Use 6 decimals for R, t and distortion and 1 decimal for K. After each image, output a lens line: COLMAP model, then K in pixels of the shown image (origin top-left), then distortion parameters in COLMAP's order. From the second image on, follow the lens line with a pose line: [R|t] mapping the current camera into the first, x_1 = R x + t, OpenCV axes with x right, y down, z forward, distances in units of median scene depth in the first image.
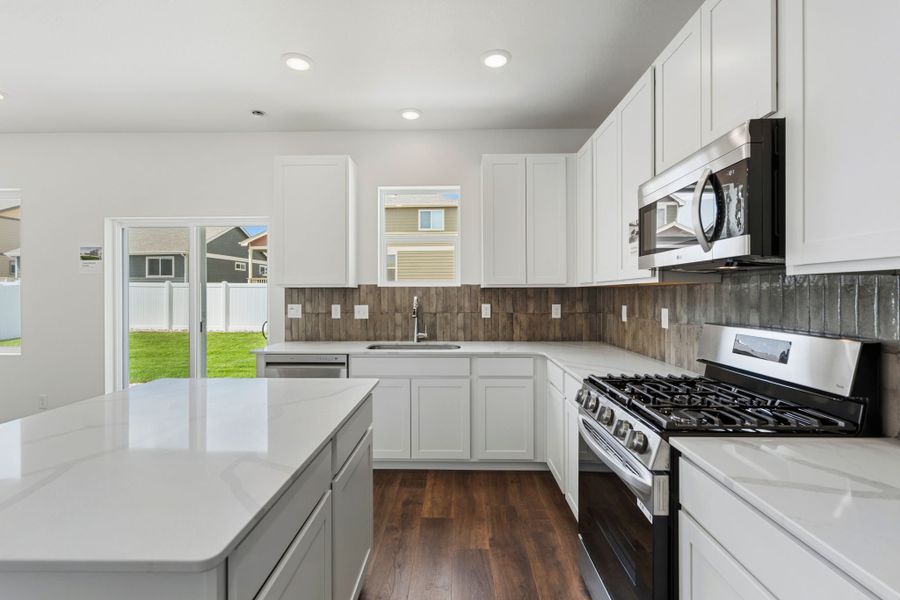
lens RADIAL K [[418.7, 0, 450.3], [0, 418.7, 293.1], [0, 0, 1]] dist [-0.001122, -0.000153]
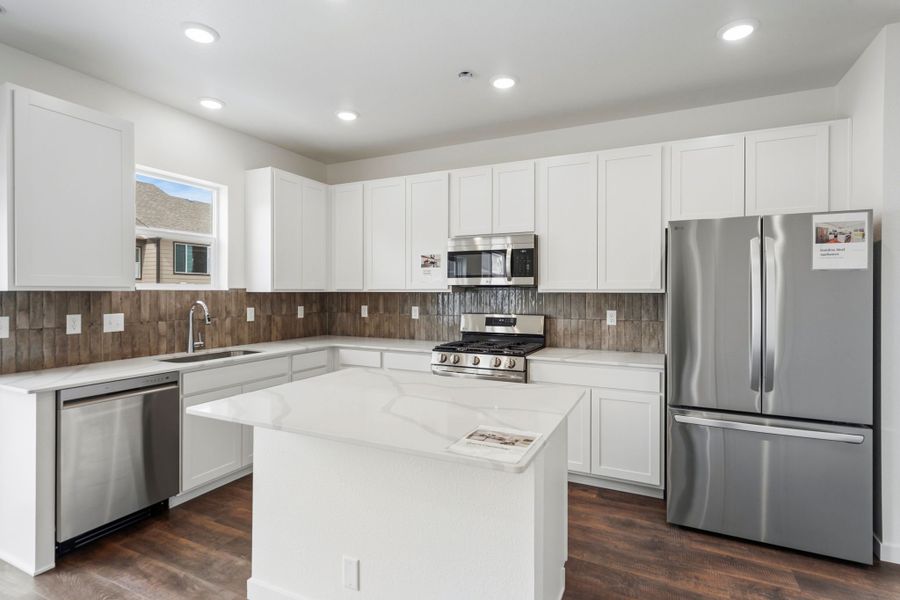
lens RADIAL K [[452.3, 0, 451.4], [0, 452.3, 296.7], [0, 0, 1]] dist [0.027306, 0.000282]
pose [[0.421816, -0.007127, 0.906654, -0.715516], [-0.004095, 0.999944, 0.009765, -0.013401], [-0.906672, -0.007831, 0.421763, 0.085702]]
